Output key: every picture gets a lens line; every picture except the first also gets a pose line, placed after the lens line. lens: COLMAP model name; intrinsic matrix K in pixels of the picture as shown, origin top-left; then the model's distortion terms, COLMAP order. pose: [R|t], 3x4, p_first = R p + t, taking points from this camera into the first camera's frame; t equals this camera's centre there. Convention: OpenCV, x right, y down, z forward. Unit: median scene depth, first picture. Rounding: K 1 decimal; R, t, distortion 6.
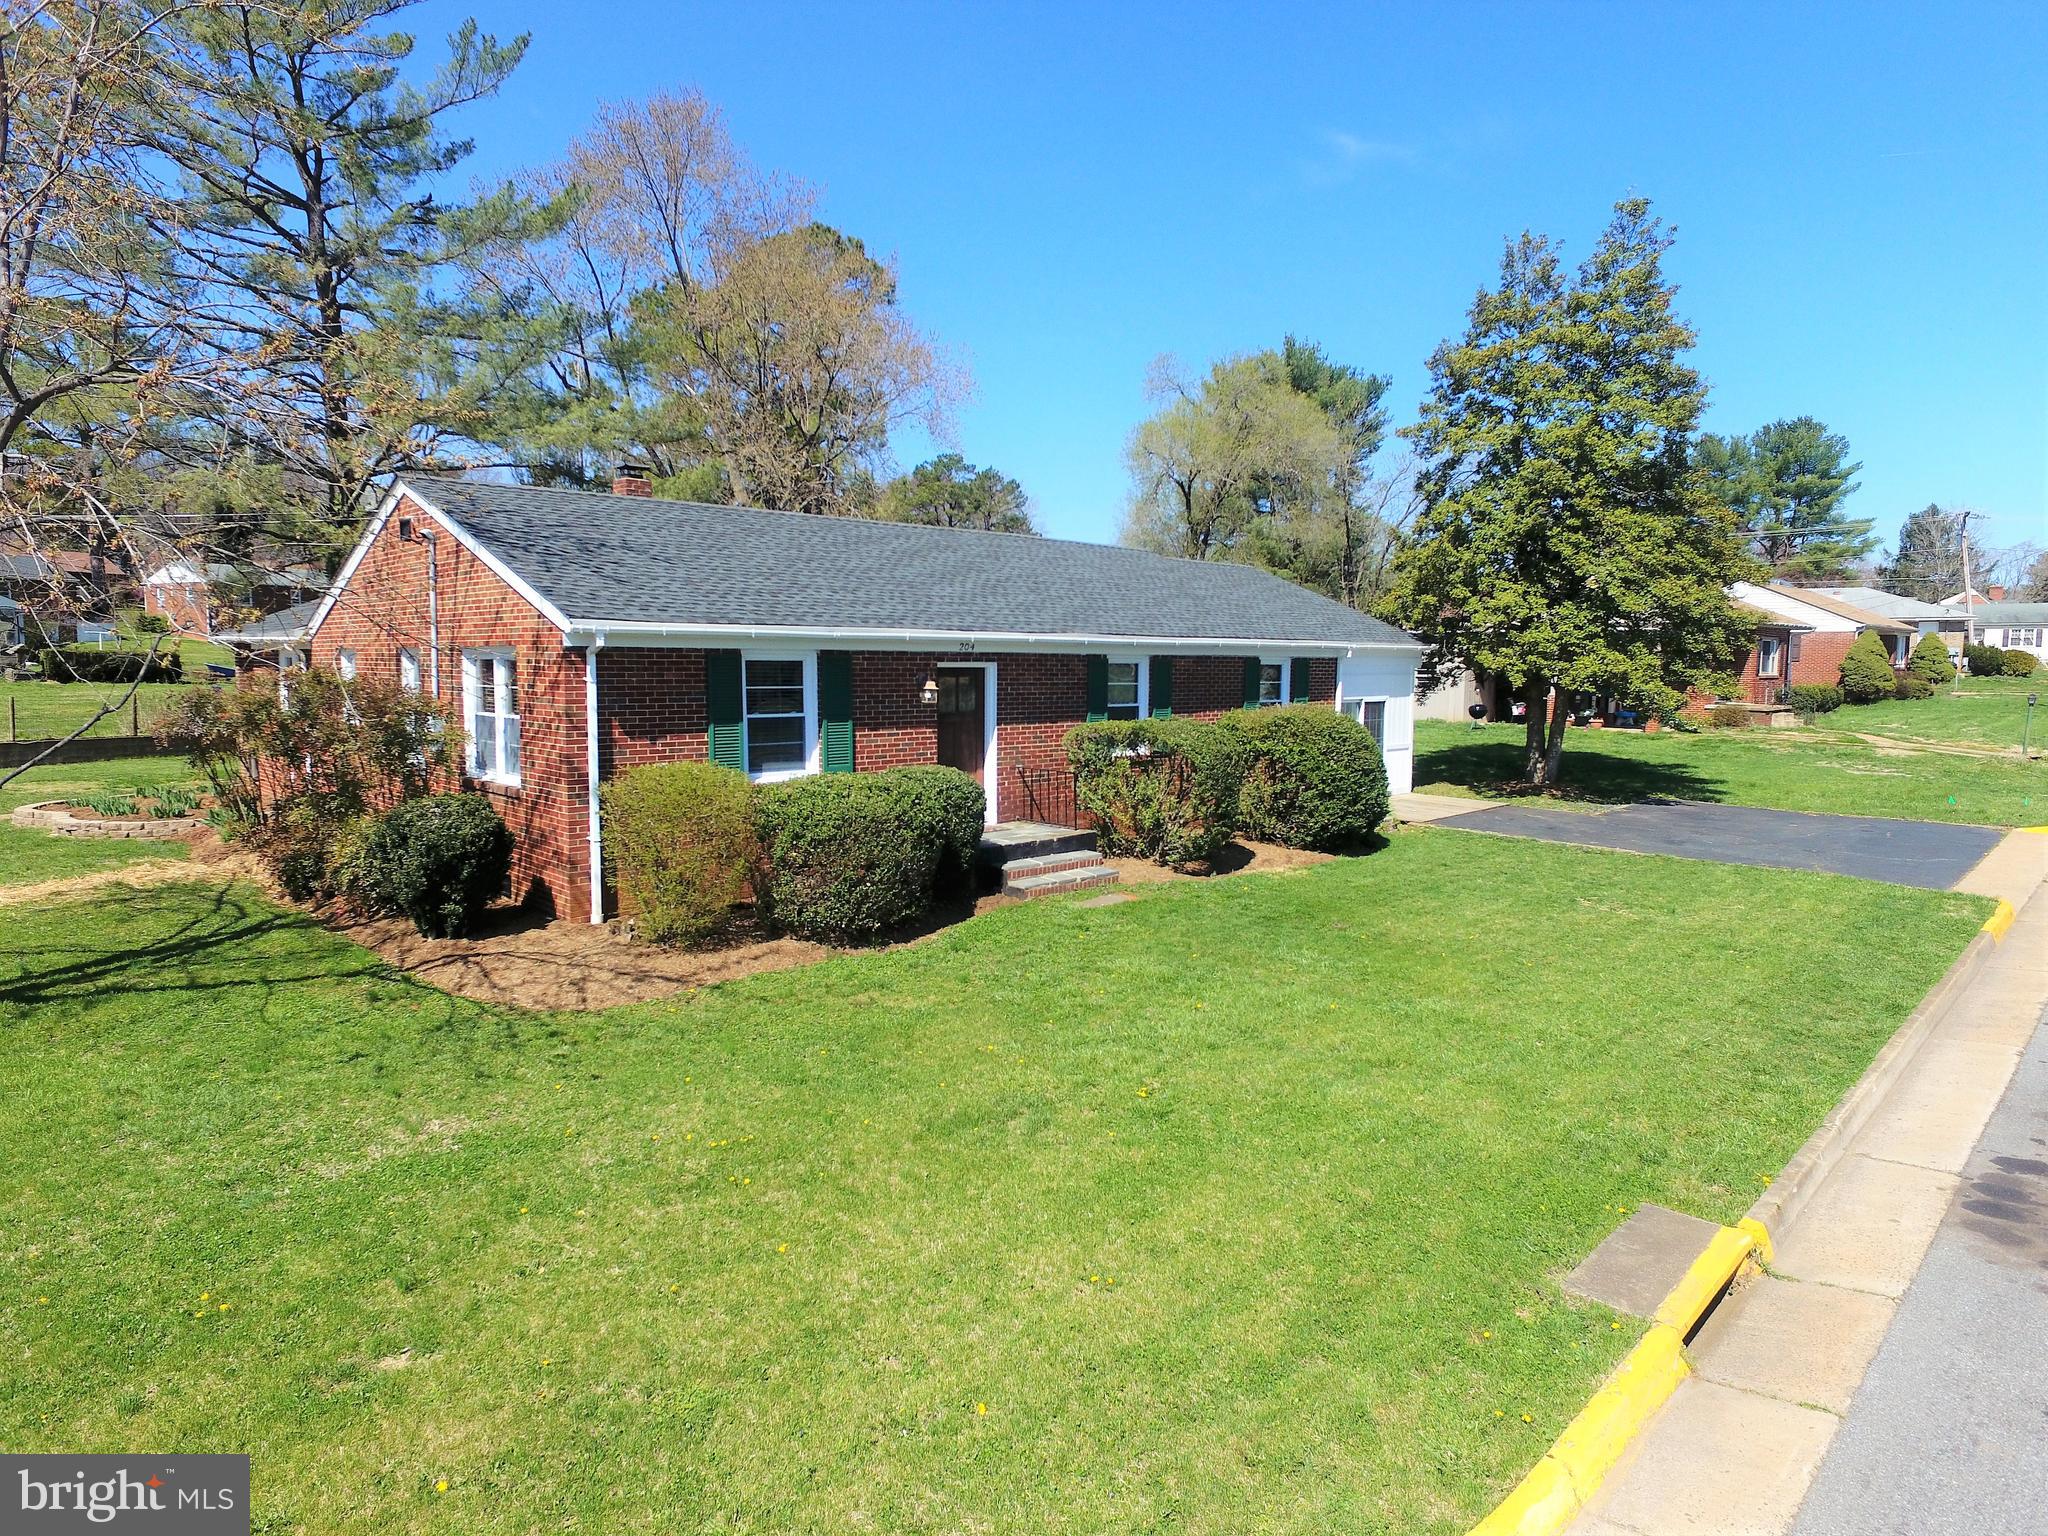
lens RADIAL K [[1183.6, 0, 1021.8], [0, 1183.6, 764.7], [0, 0, 1]] dist [-0.003416, 0.002473]
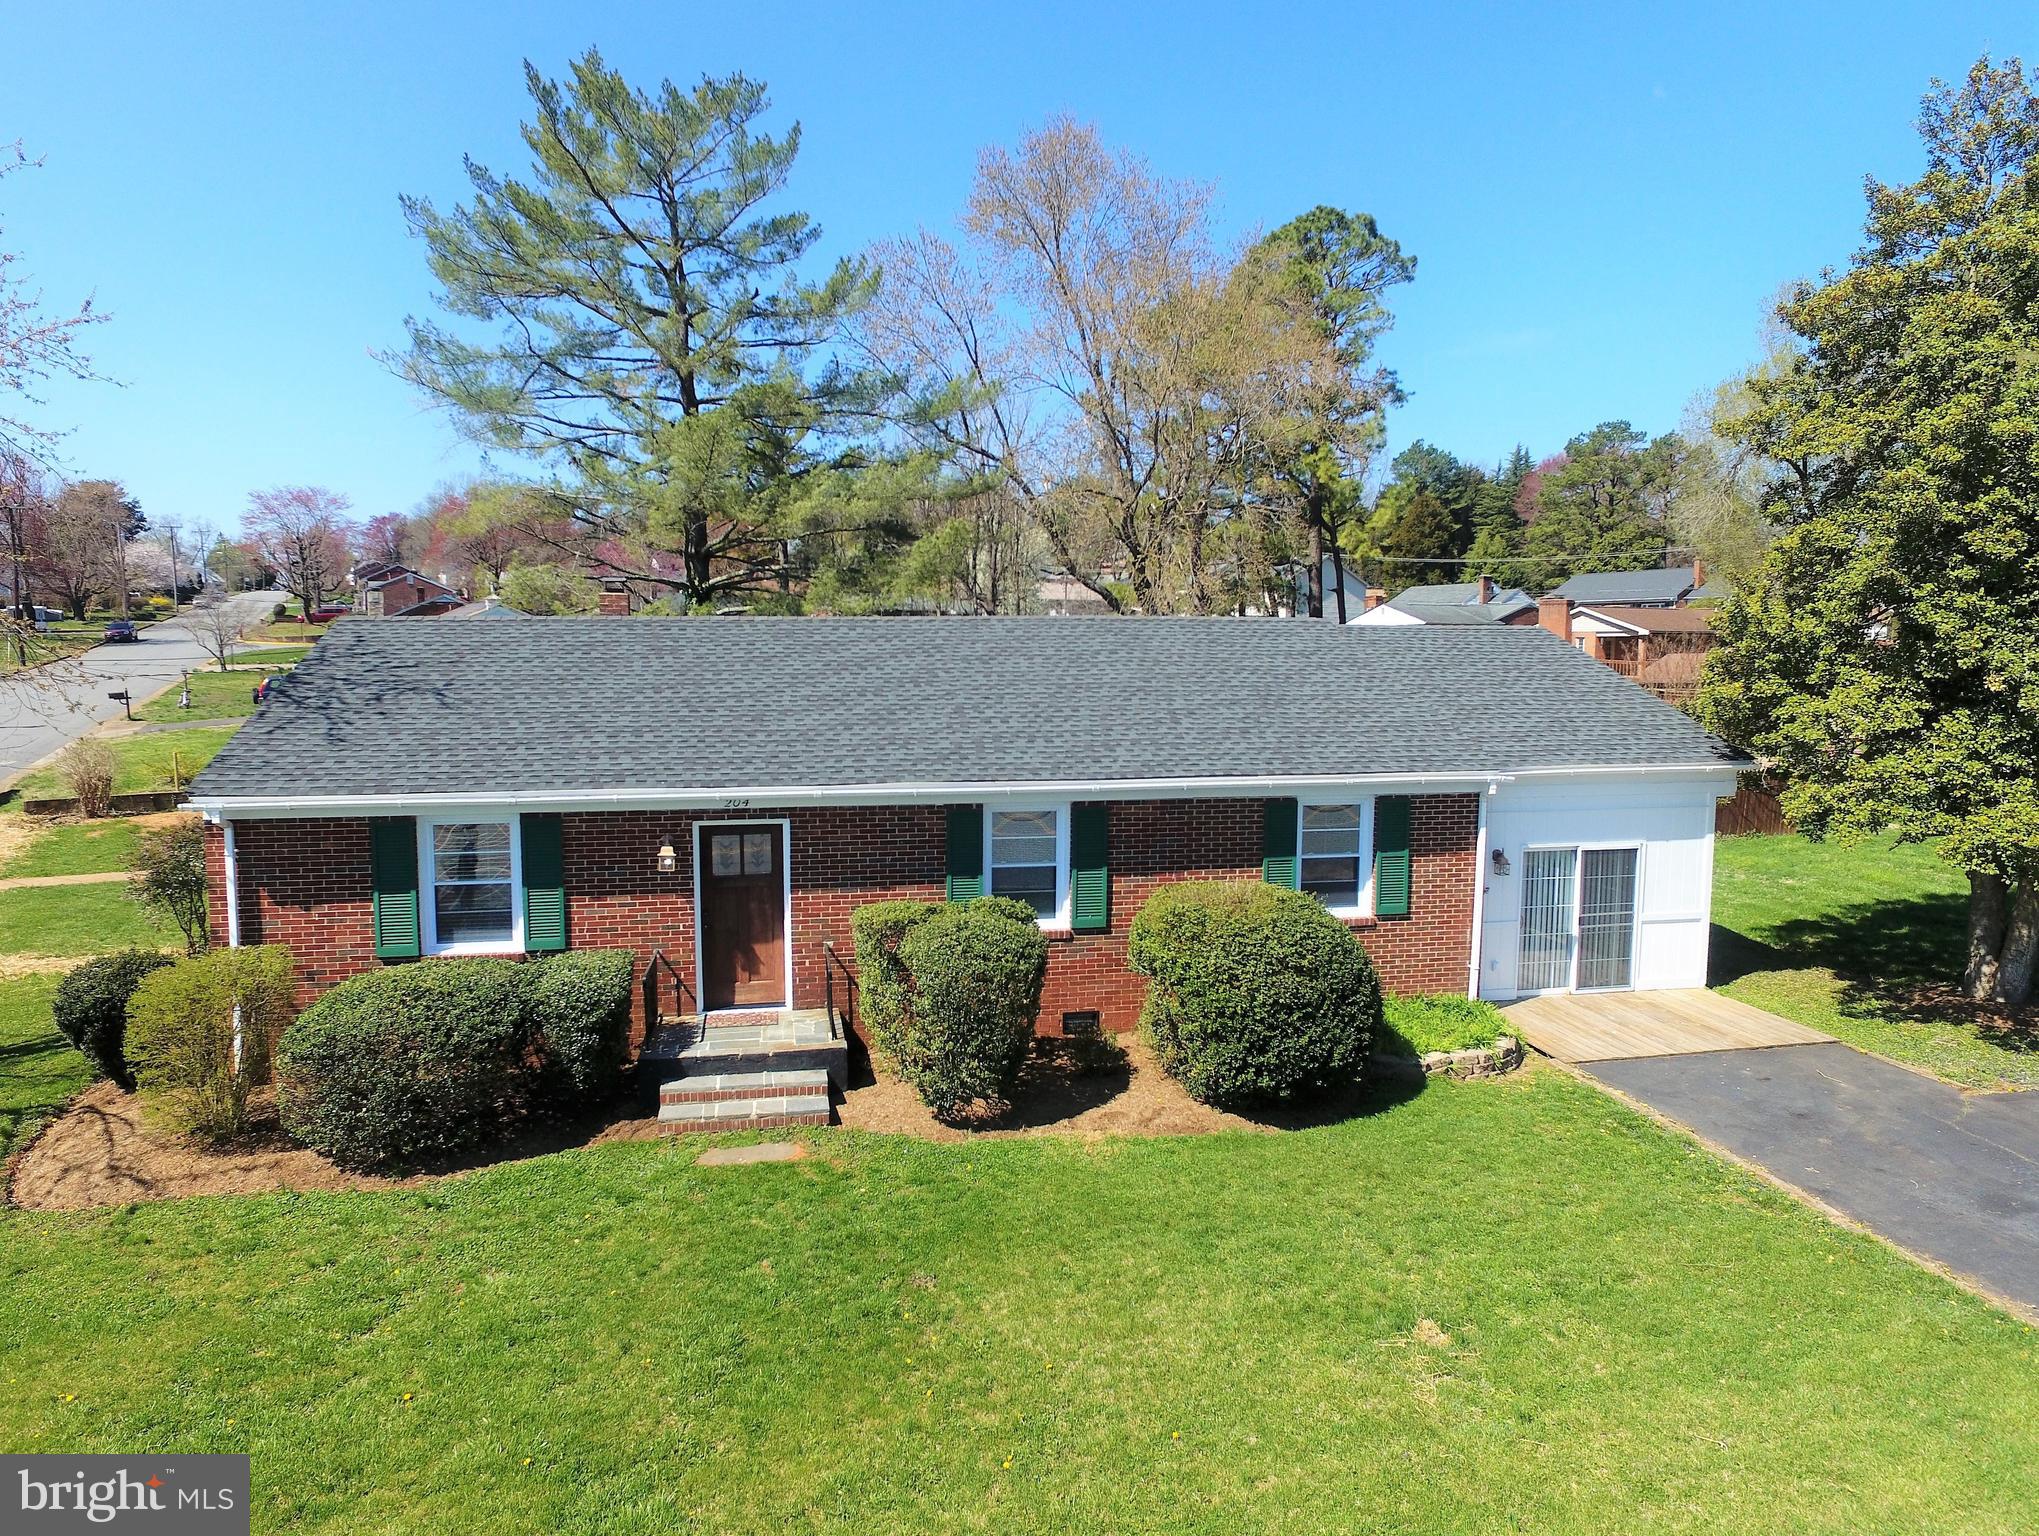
lens RADIAL K [[1204.8, 0, 992.4], [0, 1204.8, 762.8], [0, 0, 1]] dist [-0.003557, 0.003096]
pose [[0.836494, 0.046363, -0.546011, 0.517581], [-0.043922, 0.998881, 0.017529, -0.136076], [0.546213, 0.009319, 0.837594, 0.342133]]
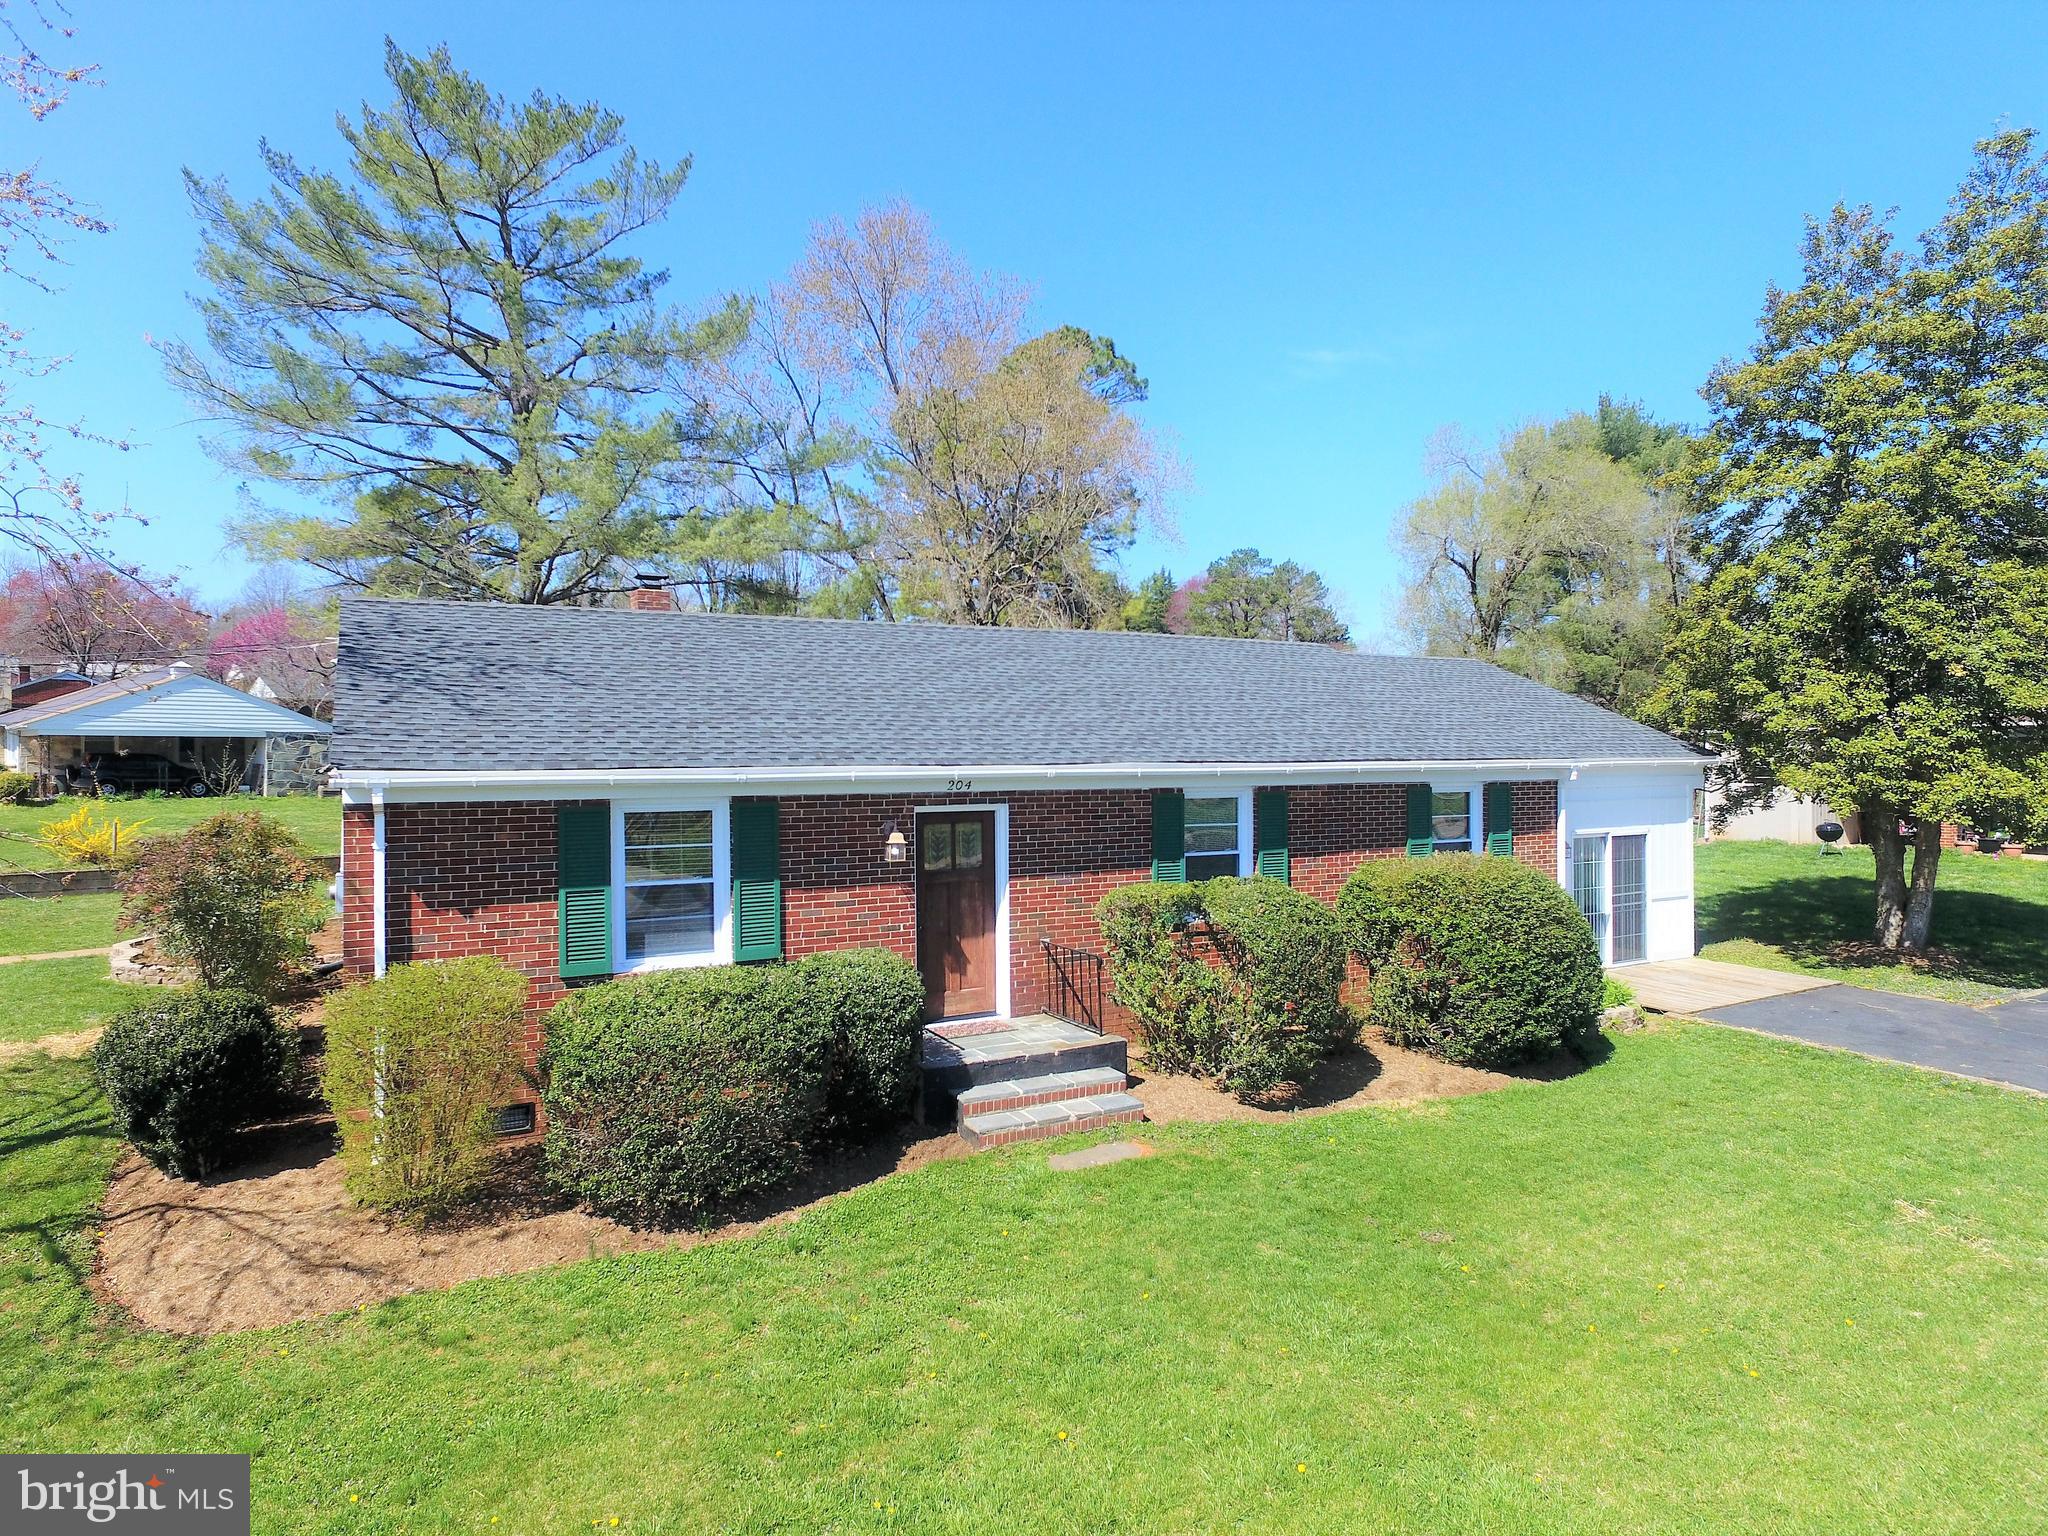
lens RADIAL K [[1184.5, 0, 1022.2], [0, 1184.5, 763.0], [0, 0, 1]] dist [-0.012332, 0.015737]
pose [[0.964807, -0.010747, -0.262739, 0.173902], [-0.011025, 0.996633, -0.081251, -0.047168], [0.262728, 0.081288, 0.961440, 0.249498]]
